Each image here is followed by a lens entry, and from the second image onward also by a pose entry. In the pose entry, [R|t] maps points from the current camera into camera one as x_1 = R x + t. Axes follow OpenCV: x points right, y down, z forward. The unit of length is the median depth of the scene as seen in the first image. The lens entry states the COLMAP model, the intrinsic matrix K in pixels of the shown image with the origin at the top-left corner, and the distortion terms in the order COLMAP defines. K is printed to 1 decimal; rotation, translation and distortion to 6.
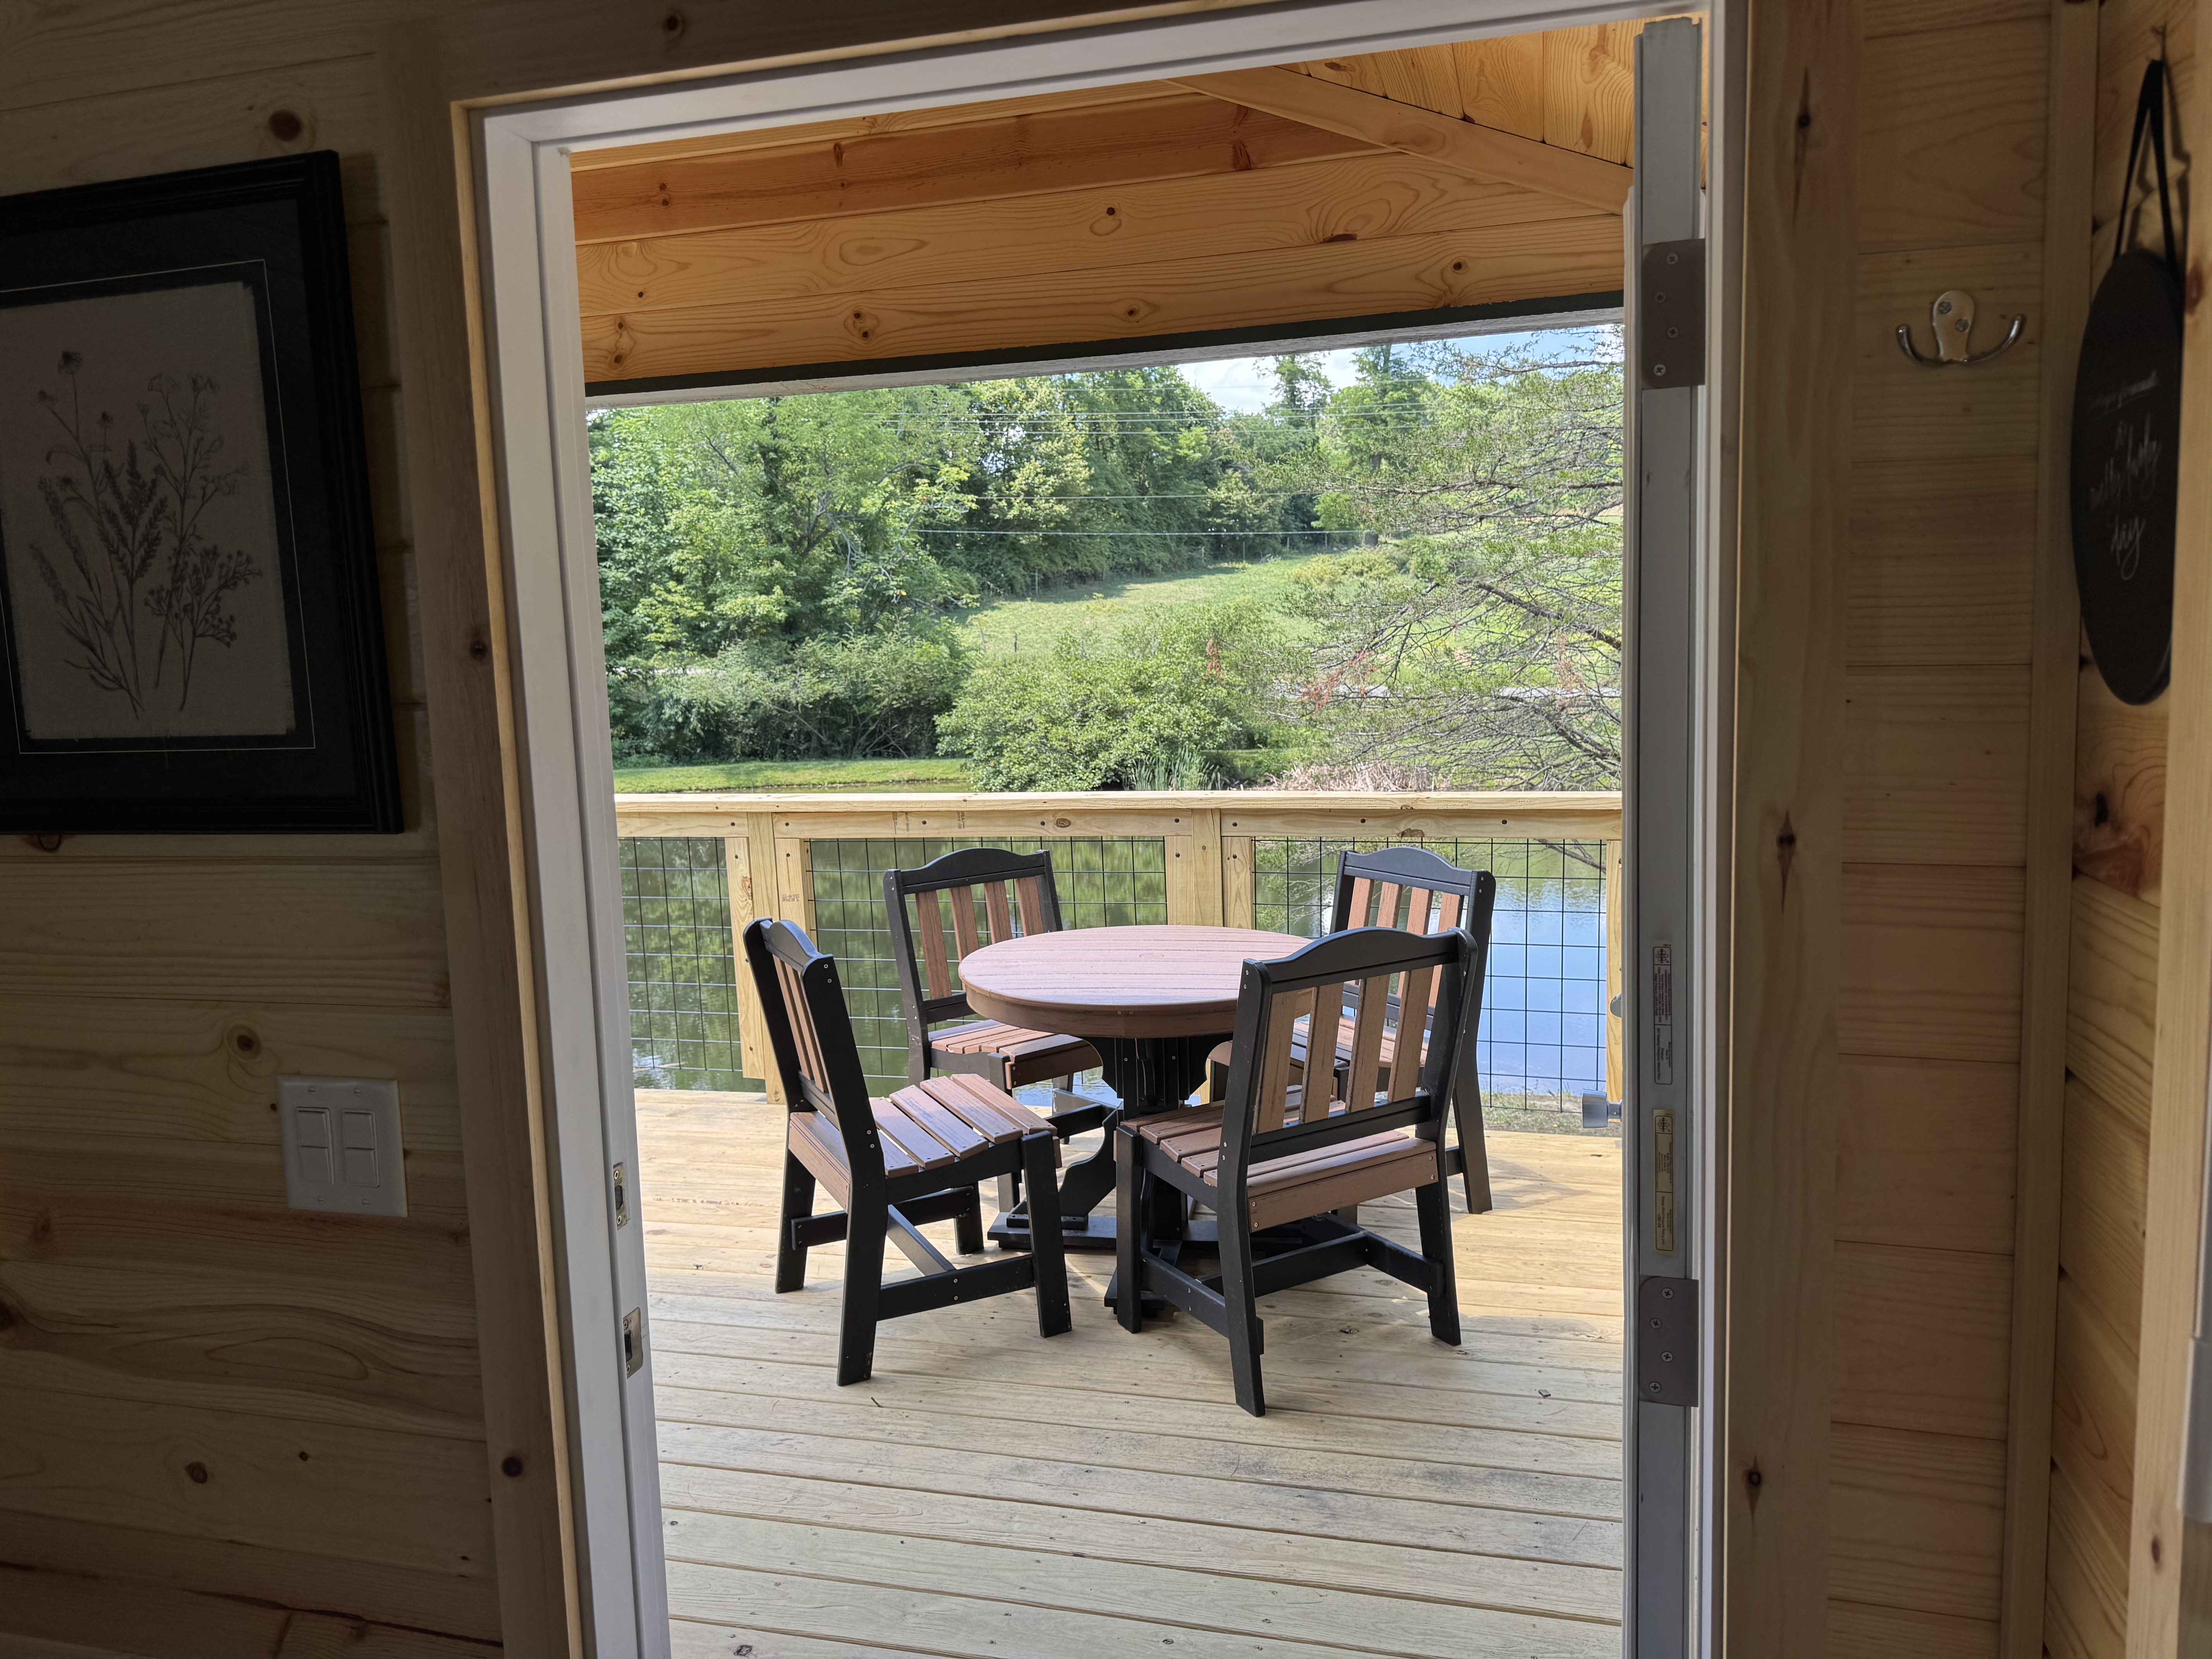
lens RADIAL K [[1752.3, 0, 1013.0], [0, 1752.3, 840.6], [0, 0, 1]] dist [0.198785, -0.425663]
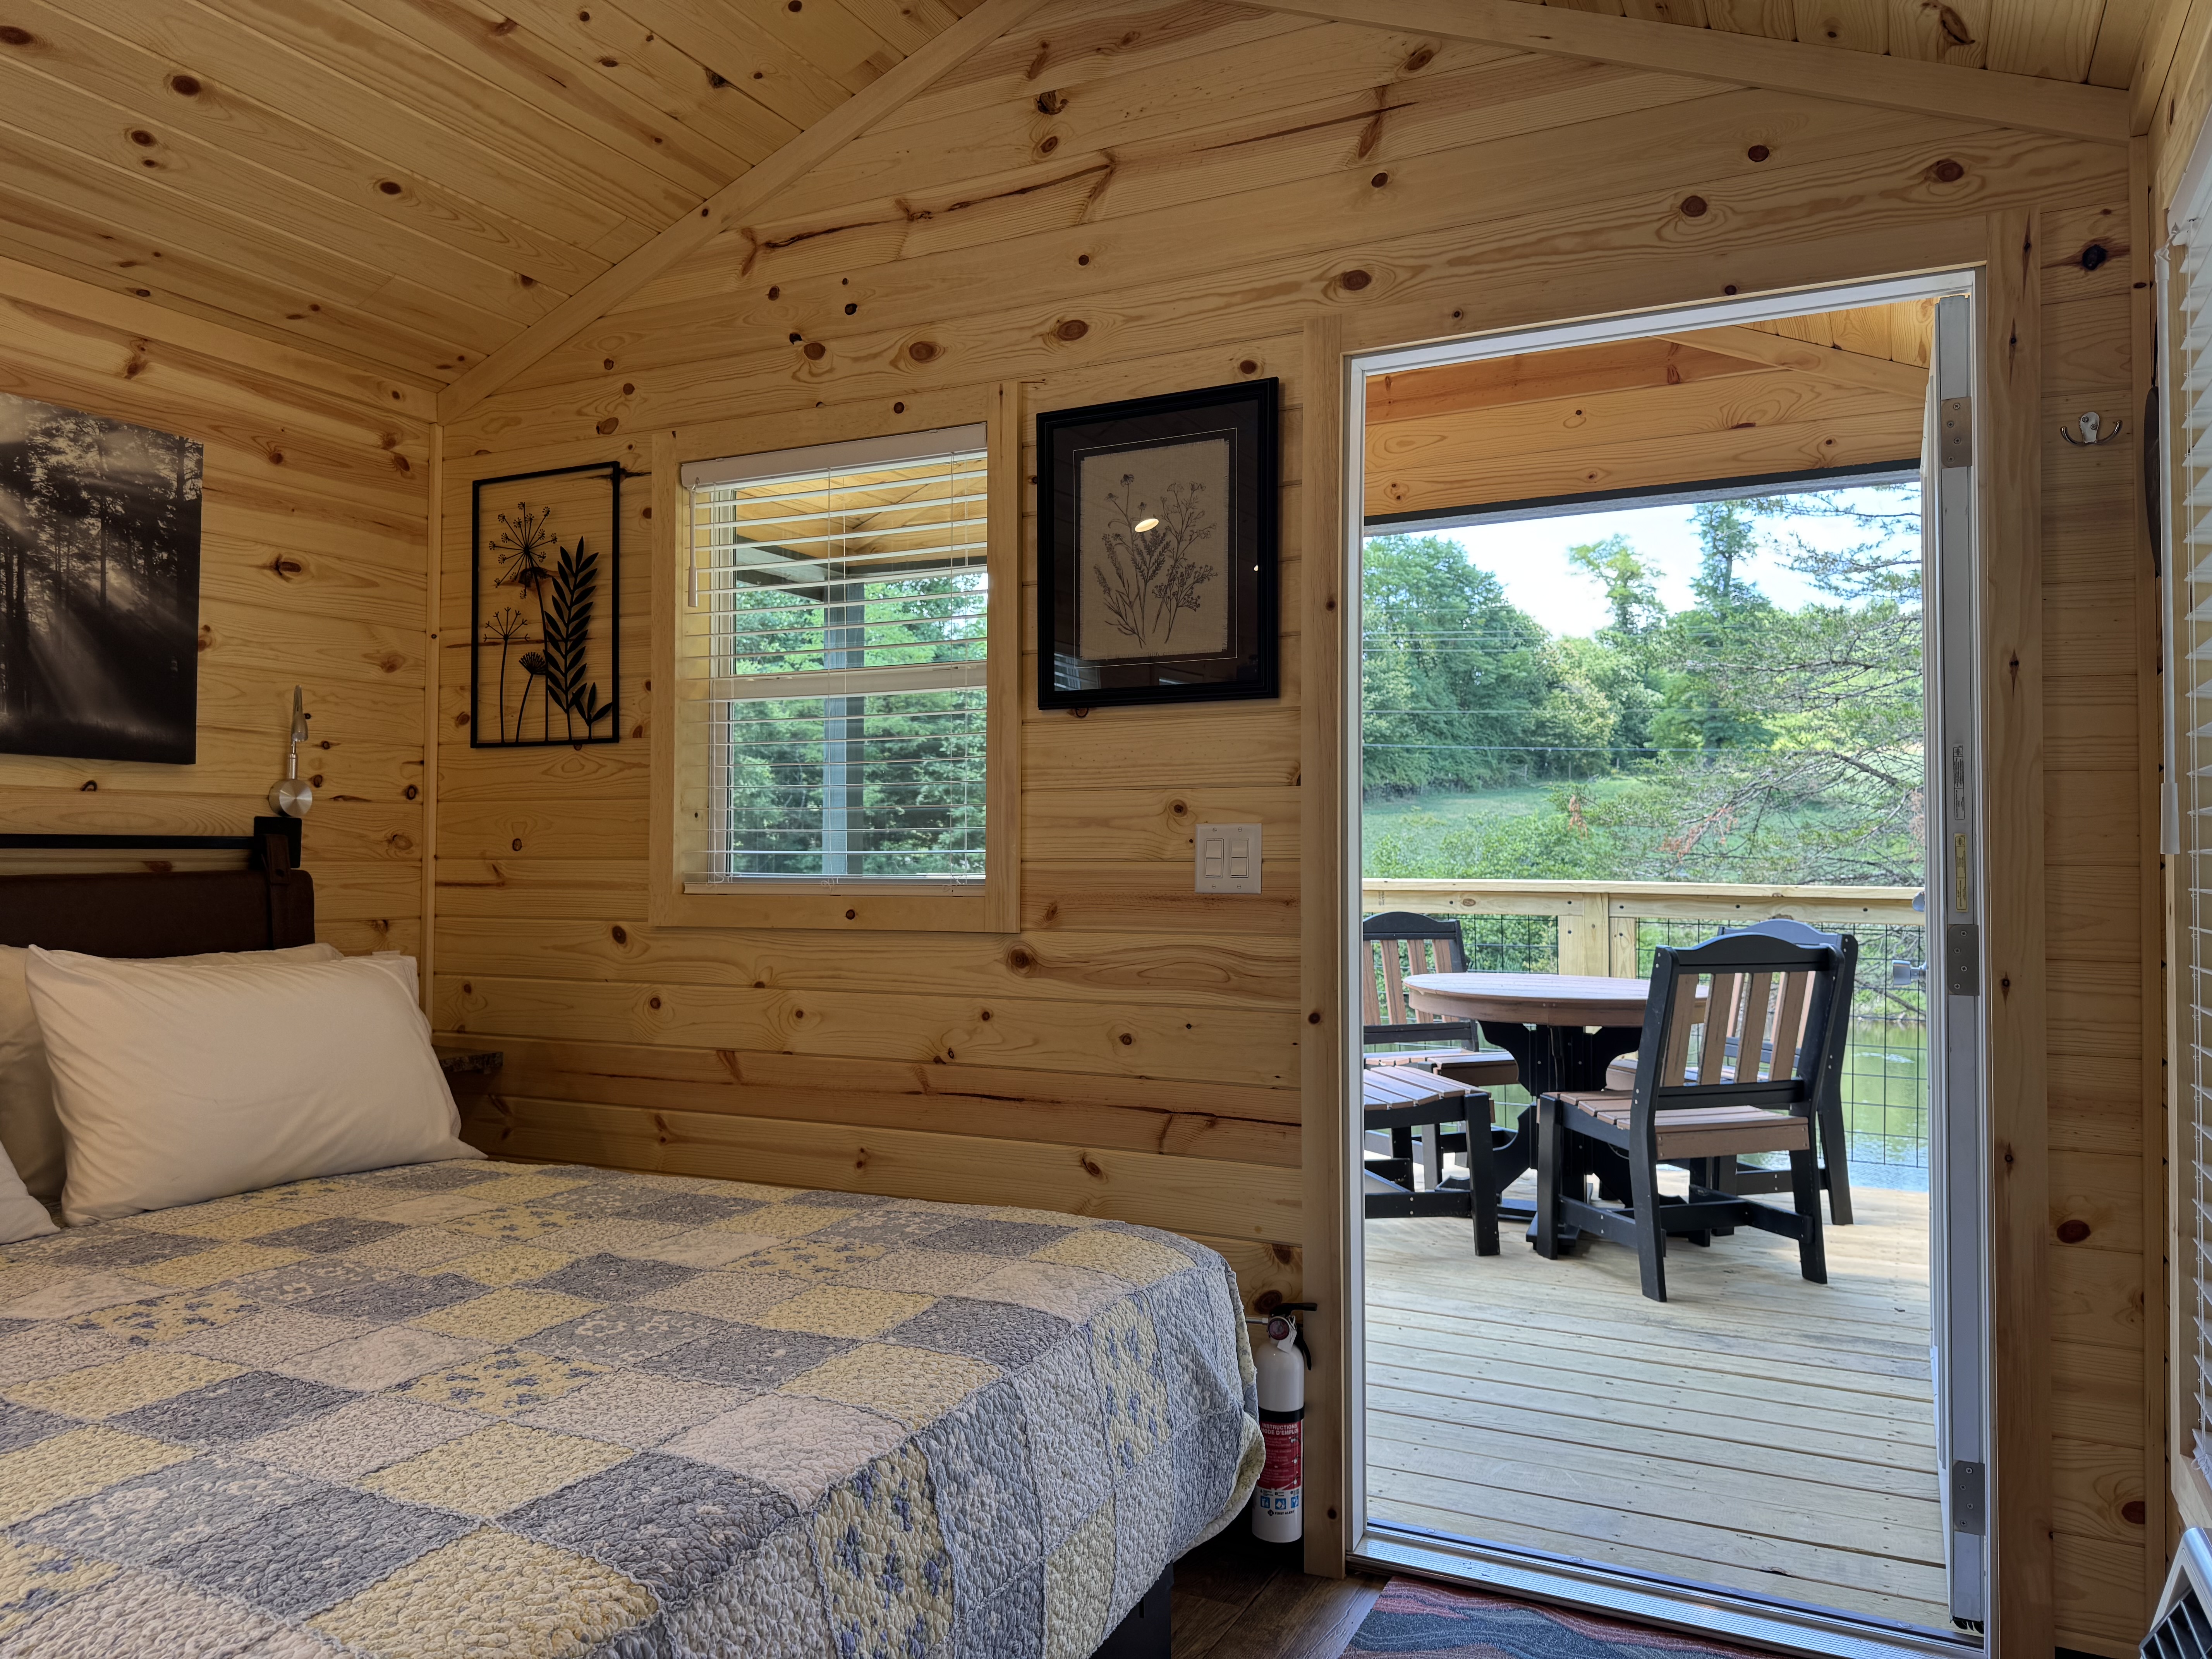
lens RADIAL K [[1665.6, 0, 996.1], [0, 1665.6, 833.0], [0, 0, 1]] dist [0.156932, -0.241551]
pose [[0.979596, 0.029722, -0.198765, -0.134931], [-0.052746, 0.992357, -0.111562, 0.191877], [0.193930, 0.119770, 0.973677, -0.465286]]
